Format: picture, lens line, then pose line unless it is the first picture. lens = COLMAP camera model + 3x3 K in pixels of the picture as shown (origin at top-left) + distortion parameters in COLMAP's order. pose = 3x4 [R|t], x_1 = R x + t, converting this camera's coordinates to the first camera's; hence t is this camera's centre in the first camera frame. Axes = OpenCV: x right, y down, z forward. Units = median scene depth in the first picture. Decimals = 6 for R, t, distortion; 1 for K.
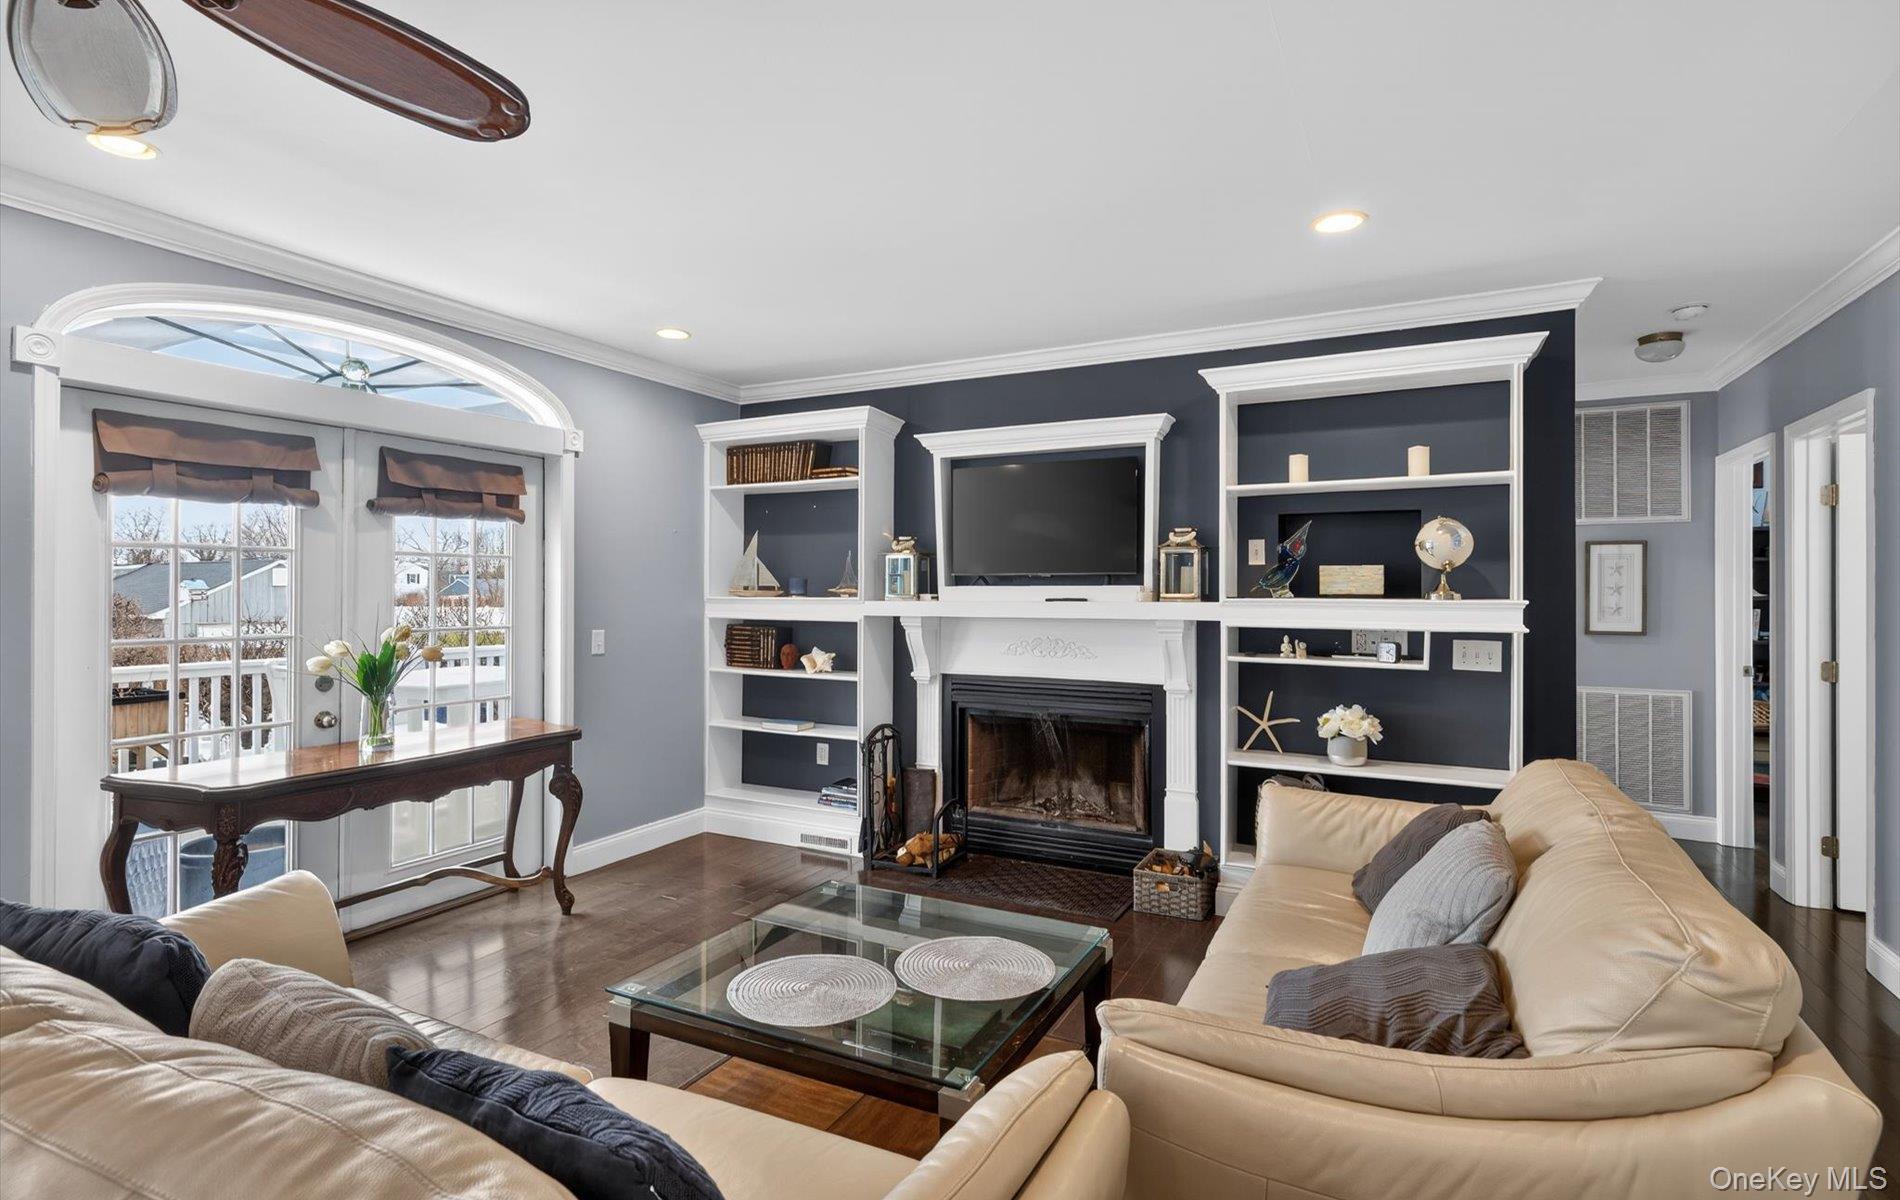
lens RADIAL K [[931.5, 0, 950.0], [0, 931.5, 600.0], [0, 0, 1]] dist [0.025663, 0.000070]
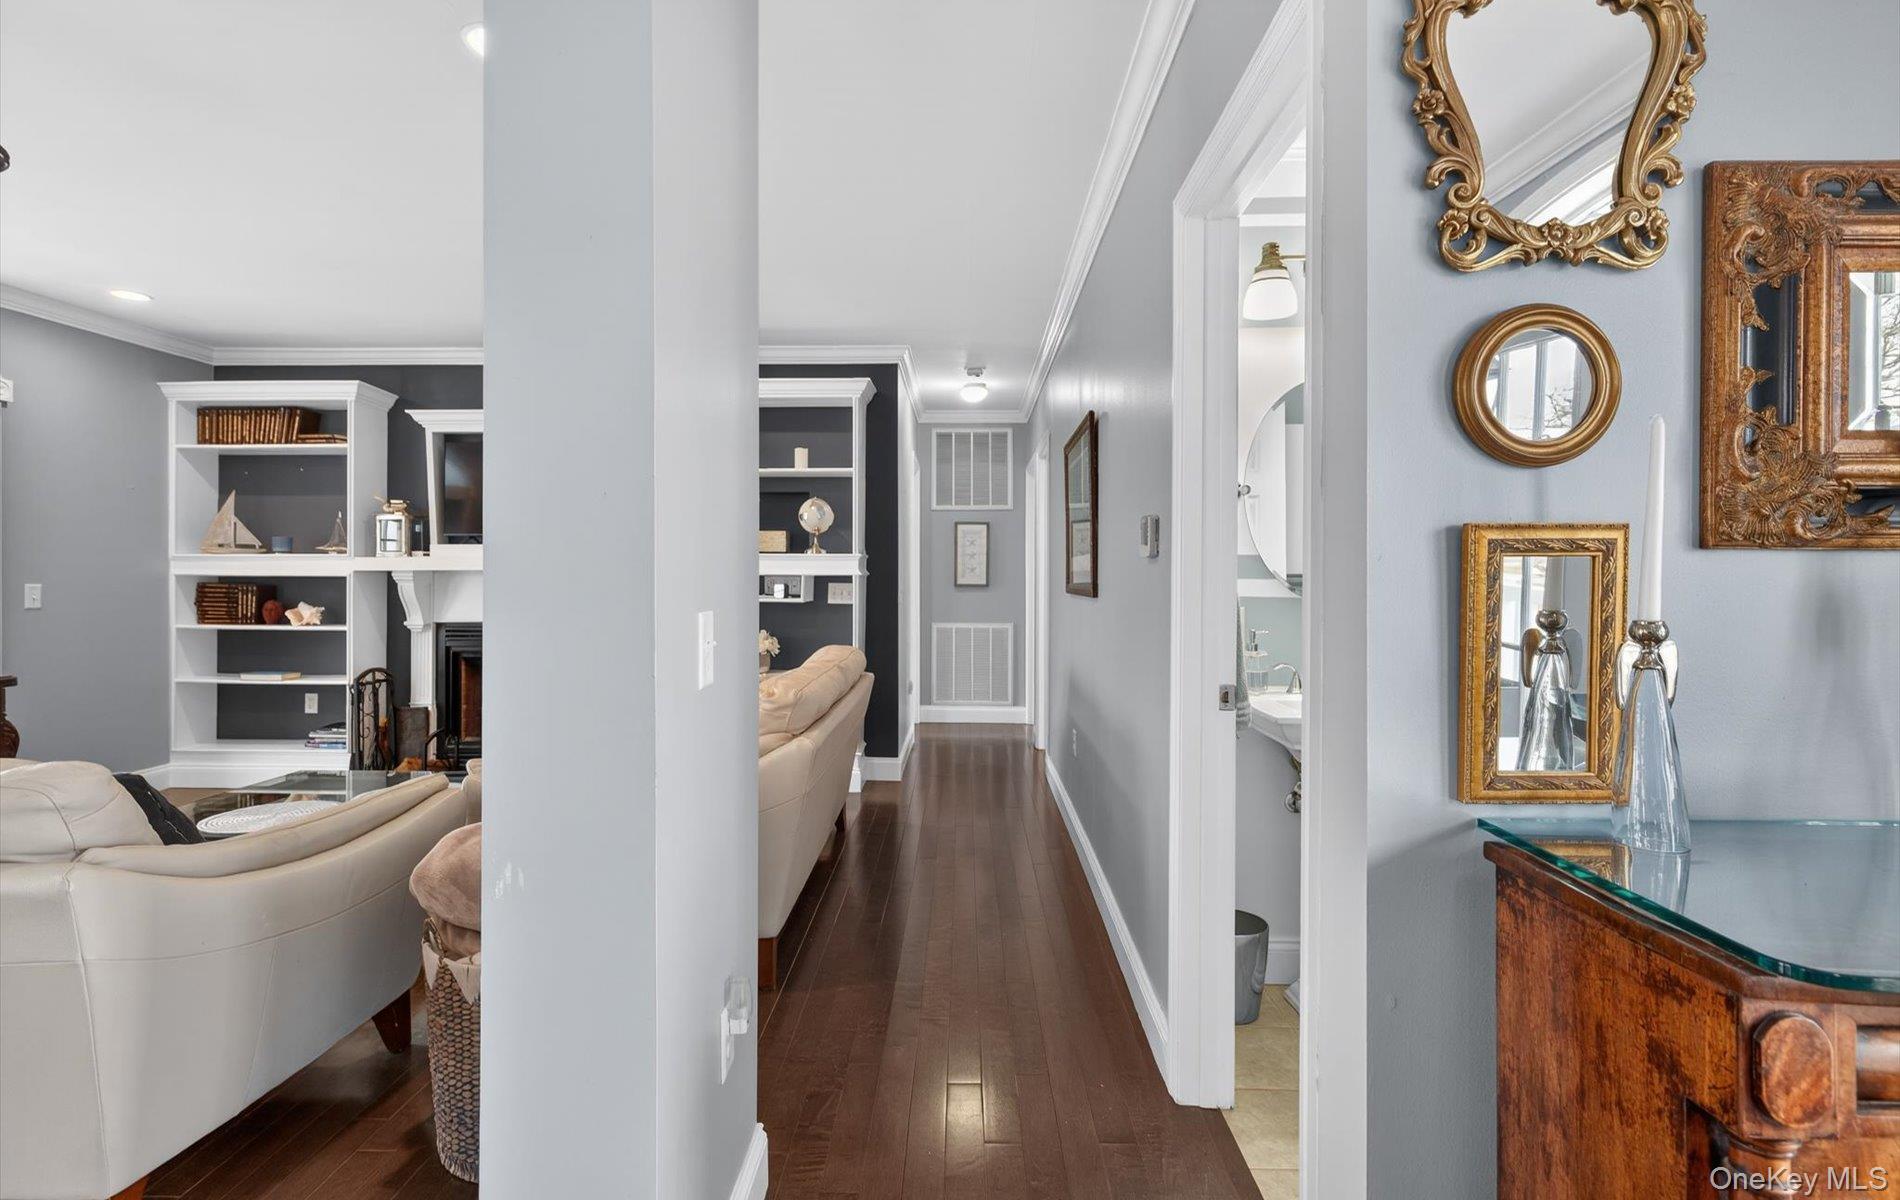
lens RADIAL K [[915.0, 0, 941.7], [0, 915.0, 581.1], [0, 0, 1]] dist [0.002399, 0.000557]
pose [[0.902403, -0.003037, 0.430883, 0.066839], [0.003545, 0.999994, -0.000377, 0.031398], [-0.430879, 0.001868, 0.902408, -0.268718]]
